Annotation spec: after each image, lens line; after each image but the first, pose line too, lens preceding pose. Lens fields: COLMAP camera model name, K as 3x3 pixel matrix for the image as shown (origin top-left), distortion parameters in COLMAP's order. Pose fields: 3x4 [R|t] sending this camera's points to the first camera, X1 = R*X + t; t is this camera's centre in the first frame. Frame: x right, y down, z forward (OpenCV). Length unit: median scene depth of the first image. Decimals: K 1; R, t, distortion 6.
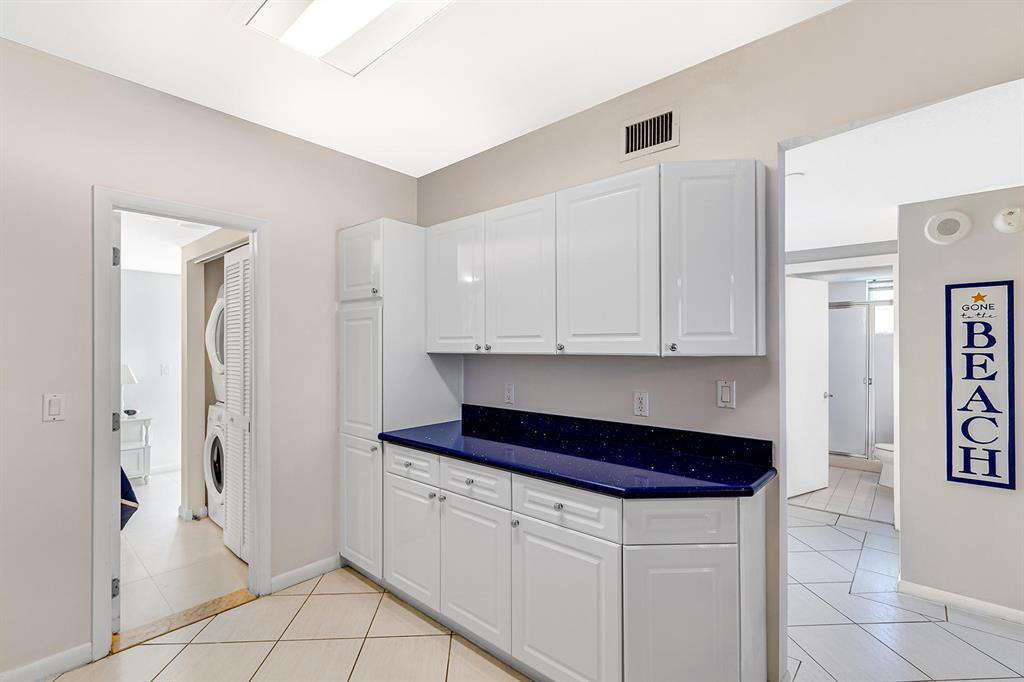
lens RADIAL K [[484.4, 0, 511.9], [0, 484.4, 345.1], [0, 0, 1]] dist [-0.005695, -0.000647]
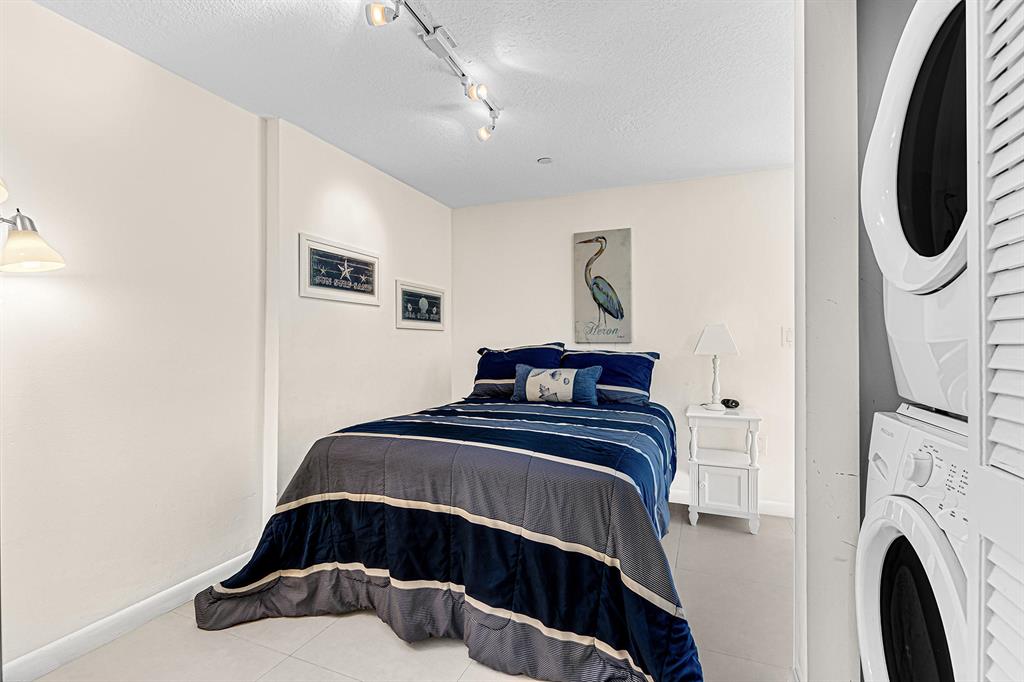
lens RADIAL K [[484.4, 0, 508.3], [0, 484.4, 344.9], [0, 0, 1]] dist [-0.005695, -0.000647]
pose [[0.361781, 0.004713, -0.932251, -0.433099], [0.004444, 0.999967, 0.006780, 0.080575], [0.932253, -0.006596, 0.361748, 0.686004]]
